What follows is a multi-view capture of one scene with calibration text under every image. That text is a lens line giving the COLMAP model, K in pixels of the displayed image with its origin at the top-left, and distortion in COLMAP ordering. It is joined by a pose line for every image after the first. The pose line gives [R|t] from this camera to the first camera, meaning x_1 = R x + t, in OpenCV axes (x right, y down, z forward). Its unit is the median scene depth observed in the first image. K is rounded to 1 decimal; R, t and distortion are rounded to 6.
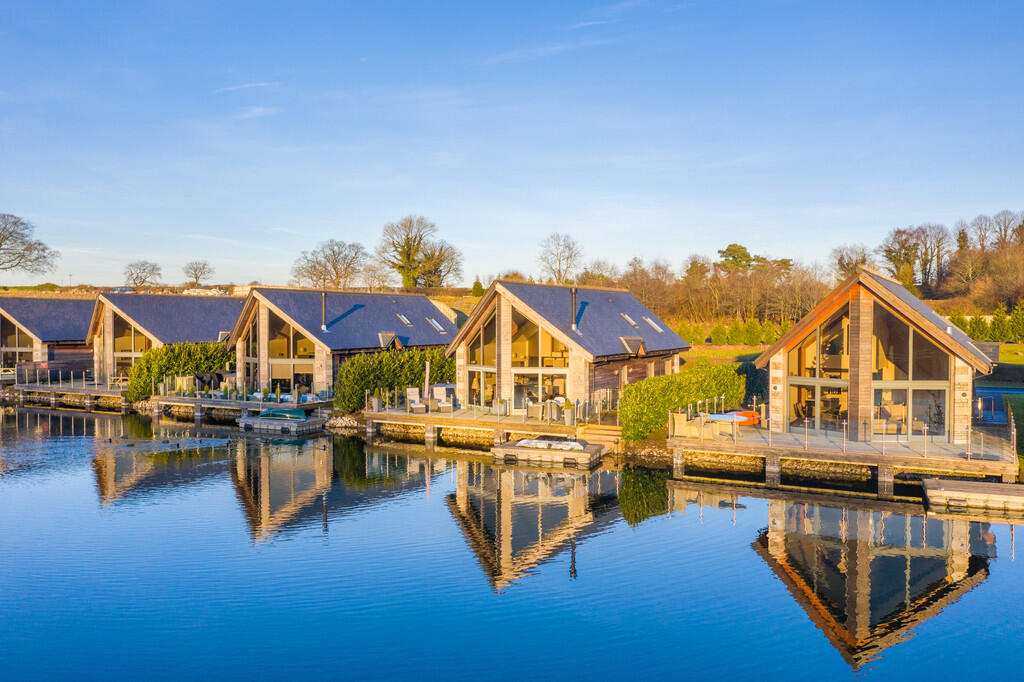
lens RADIAL K [[824.9, 0, 510.5], [0, 824.9, 341.5], [0, 0, 1]] dist [0.001732, 0.011128]
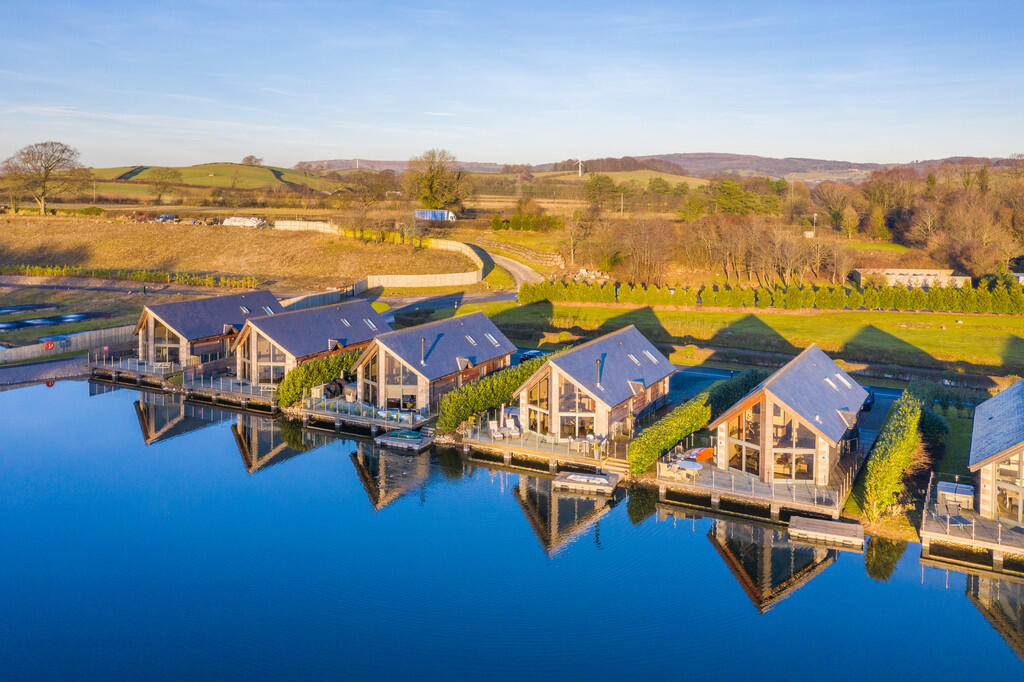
lens RADIAL K [[824.9, 0, 531.9], [0, 824.9, 243.3], [0, 0, 1]] dist [0.001732, 0.011128]
pose [[0.999760, 0.005107, 0.021294, -0.080370], [-0.005578, 0.999740, 0.022121, -0.307953], [-0.021175, -0.022235, 0.999529, -0.527451]]
